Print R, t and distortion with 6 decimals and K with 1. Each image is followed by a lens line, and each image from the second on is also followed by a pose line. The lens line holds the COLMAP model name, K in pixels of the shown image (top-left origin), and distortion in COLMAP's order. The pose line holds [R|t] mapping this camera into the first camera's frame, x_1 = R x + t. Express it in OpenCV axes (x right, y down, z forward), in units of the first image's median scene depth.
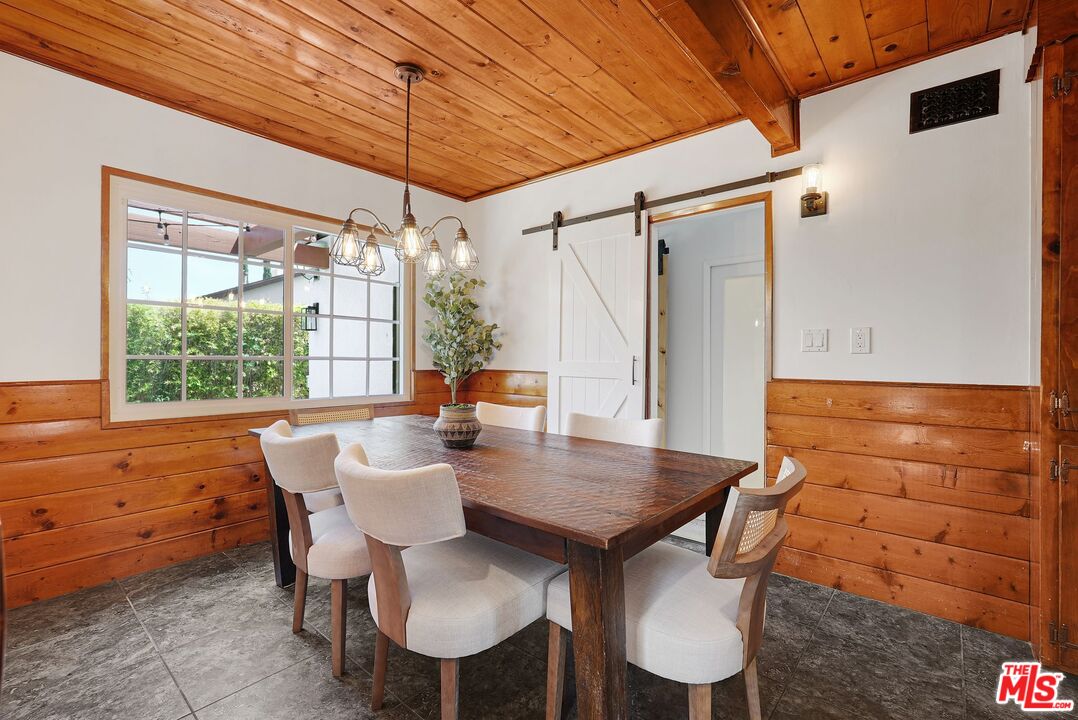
lens RADIAL K [[474.3, 0, 540.7], [0, 474.3, 356.5], [0, 0, 1]] dist [-0.011473, 0.002329]
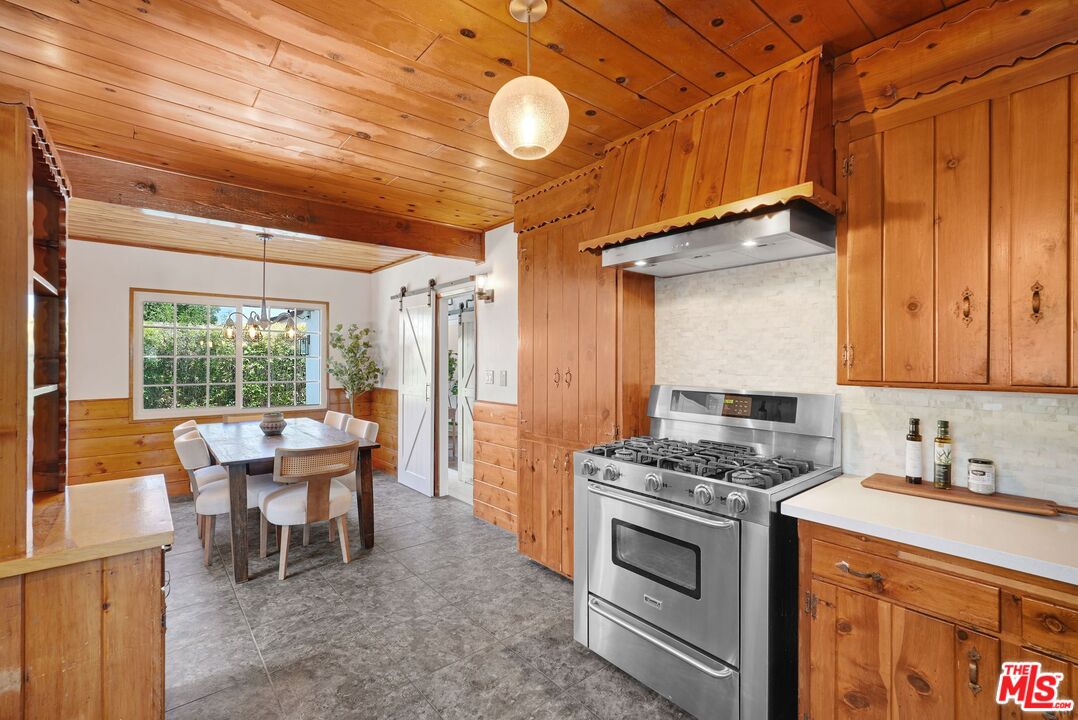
lens RADIAL K [[474.3, 0, 530.5], [0, 474.3, 358.3], [0, 0, 1]] dist [-0.011473, 0.002329]
pose [[0.986475, -0.007926, -0.163720, 0.786852], [0.007054, 0.999958, -0.005906, -0.070443], [0.163760, 0.004671, 0.986489, -0.500047]]
